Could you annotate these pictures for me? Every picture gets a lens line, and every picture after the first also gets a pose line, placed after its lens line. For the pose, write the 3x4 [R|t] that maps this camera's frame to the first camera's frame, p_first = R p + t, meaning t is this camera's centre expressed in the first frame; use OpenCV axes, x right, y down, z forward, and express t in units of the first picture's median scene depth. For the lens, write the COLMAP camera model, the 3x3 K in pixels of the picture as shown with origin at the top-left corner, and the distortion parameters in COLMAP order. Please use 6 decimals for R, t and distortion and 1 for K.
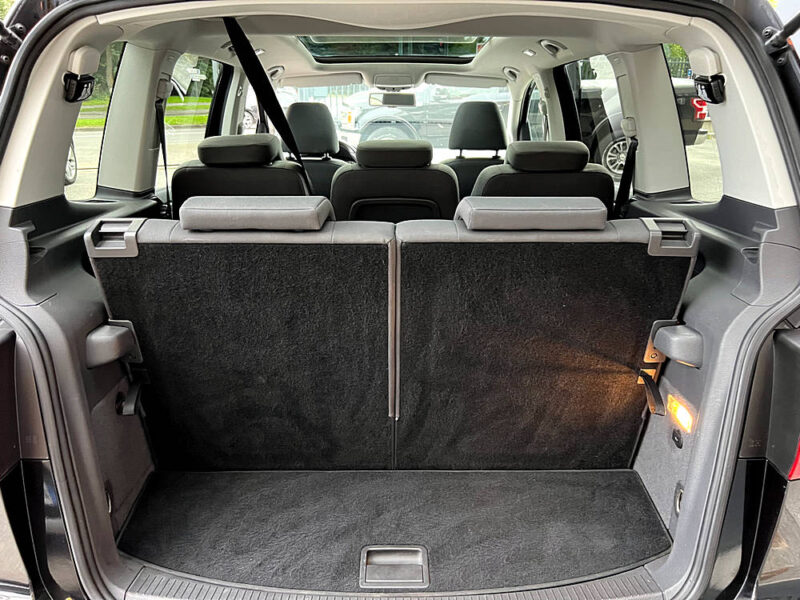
lens RADIAL K [[613.9, 0, 400.5], [0, 613.9, 299.3], [0, 0, 1]] dist [0.049118, -0.063644]
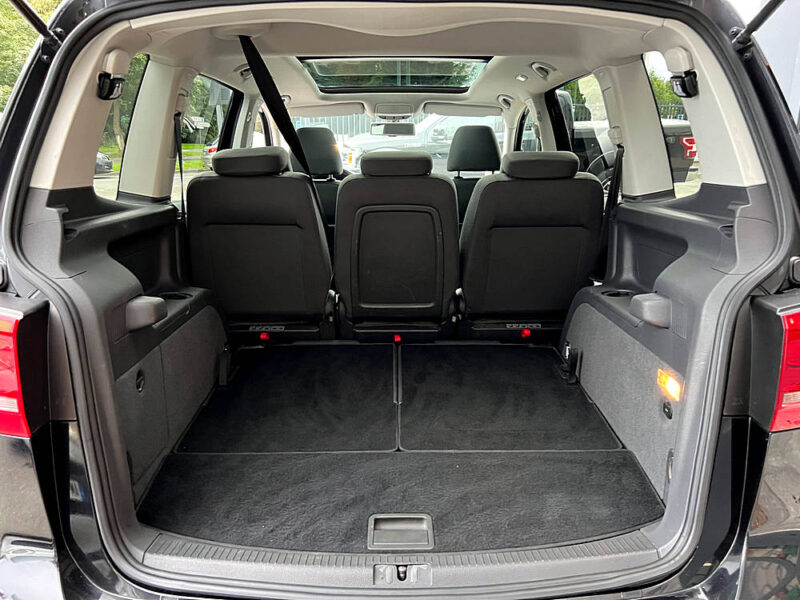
lens RADIAL K [[613.9, 0, 400.4], [0, 613.9, 301.8], [0, 0, 1]] dist [0.049118, -0.063644]
pose [[0.999973, -0.007304, 0.000603, -0.007894], [0.007328, 0.997467, -0.070746, 0.115573], [-0.000084, 0.070748, 0.997494, -0.067852]]
